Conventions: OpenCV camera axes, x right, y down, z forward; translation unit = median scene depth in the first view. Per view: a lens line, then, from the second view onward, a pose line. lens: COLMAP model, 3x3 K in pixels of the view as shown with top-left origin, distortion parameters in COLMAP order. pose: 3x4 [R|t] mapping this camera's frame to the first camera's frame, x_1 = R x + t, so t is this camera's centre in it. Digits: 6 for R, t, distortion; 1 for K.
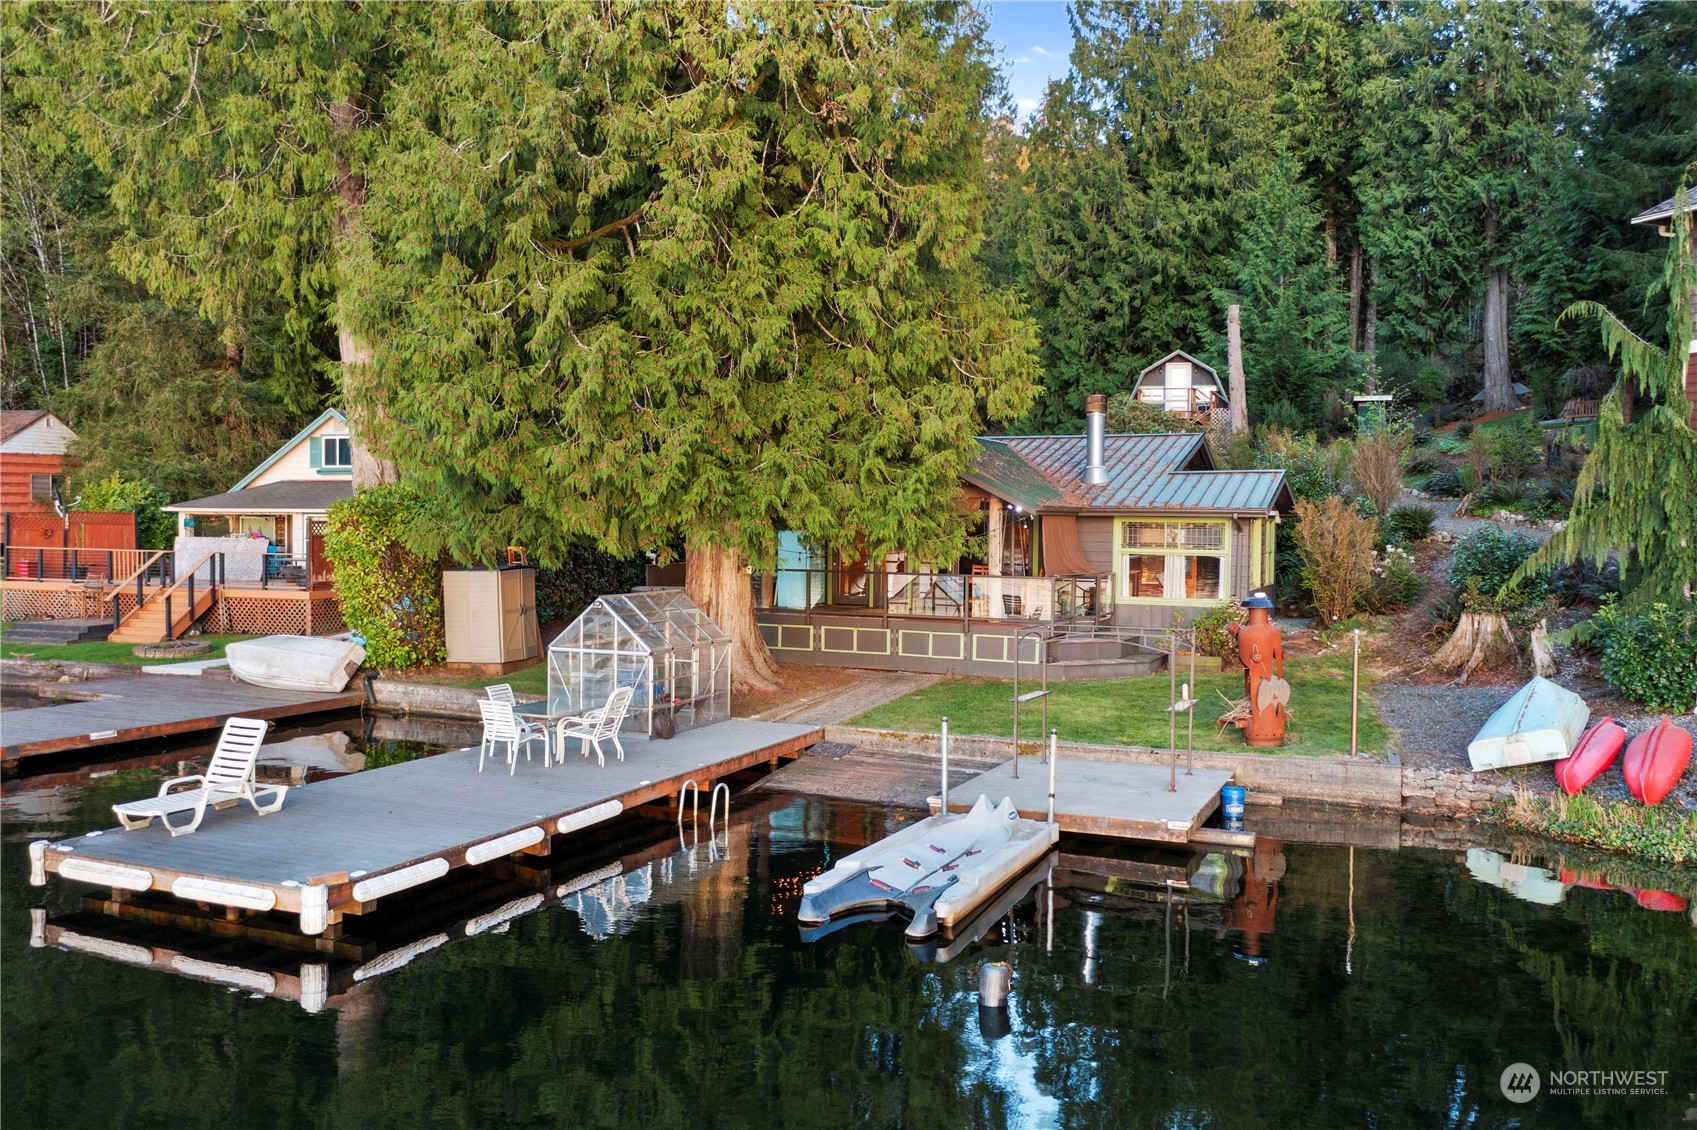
lens RADIAL K [[1393.9, 0, 848.5], [0, 1393.9, 565.0], [0, 0, 1]] dist [-0.007245, 0.001957]
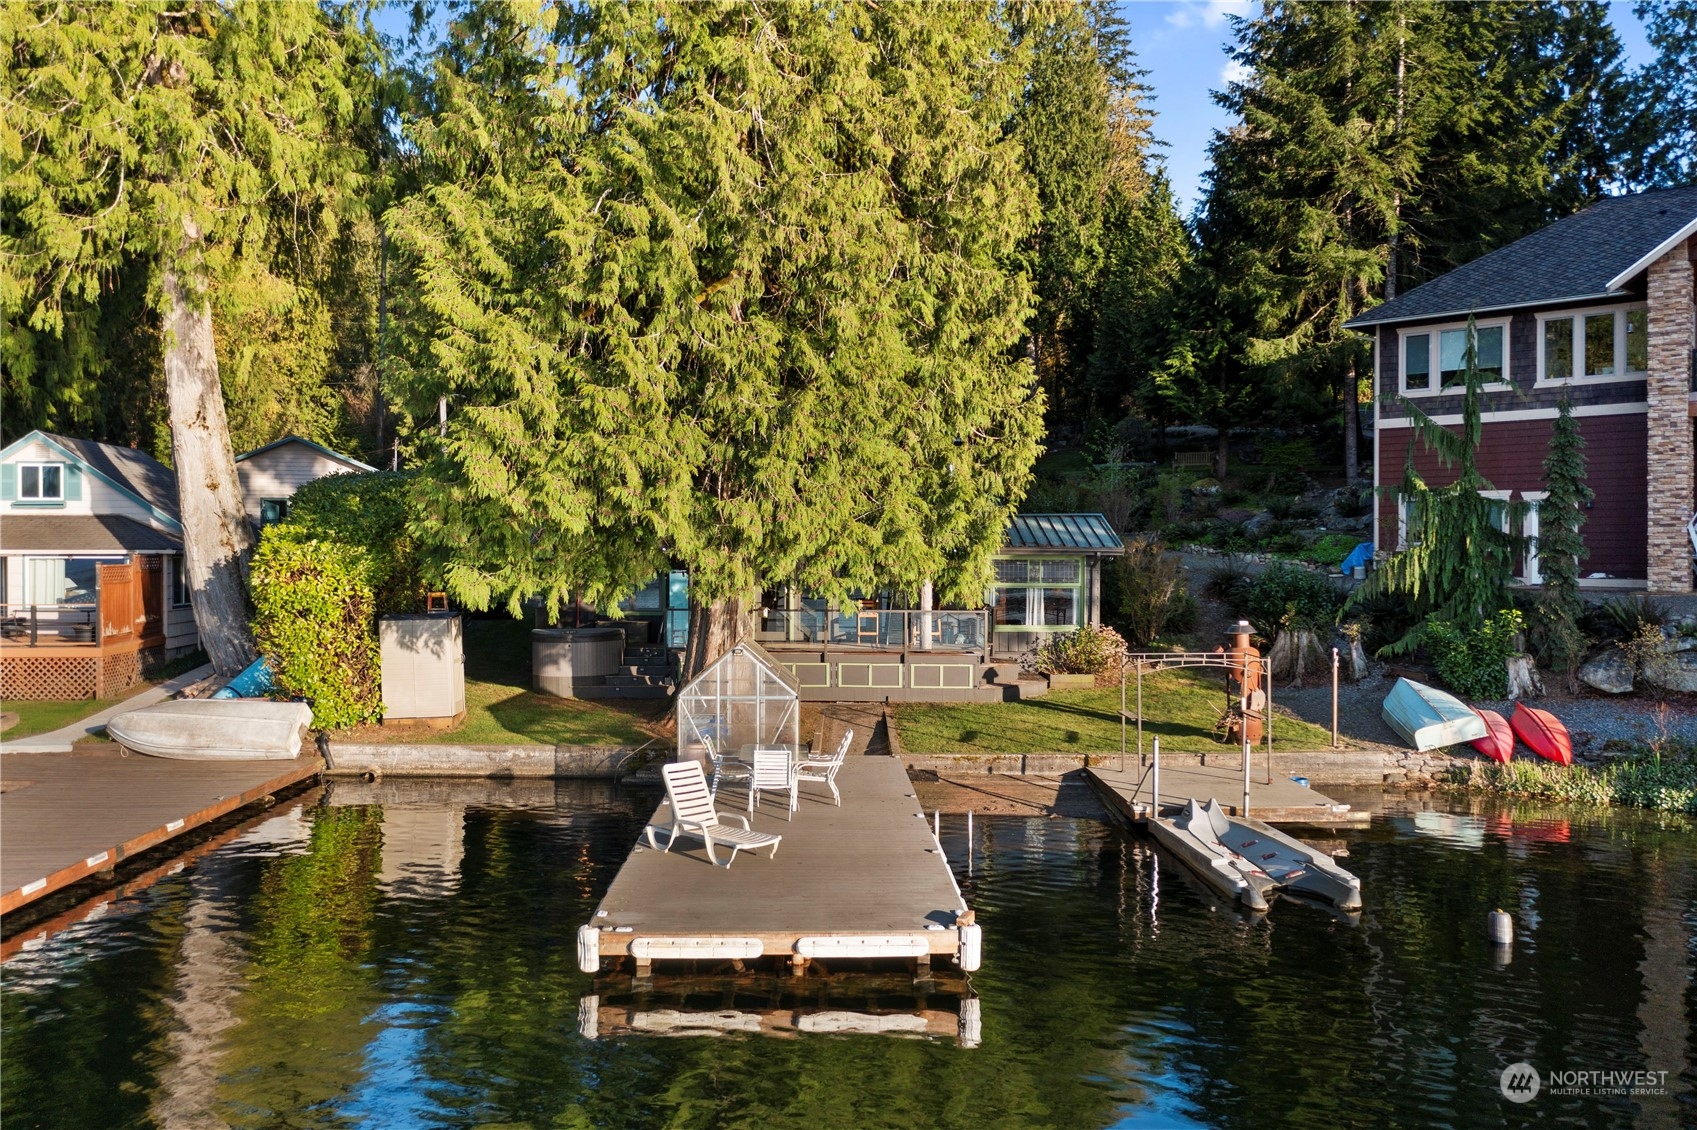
lens RADIAL K [[1393.9, 0, 848.5], [0, 1393.9, 565.0], [0, 0, 1]] dist [-0.007245, 0.001957]
pose [[0.899865, -0.012762, 0.435983, -0.409223], [0.018997, 0.999770, -0.009947, -0.017469], [-0.435755, 0.017233, 0.899900, 0.028454]]
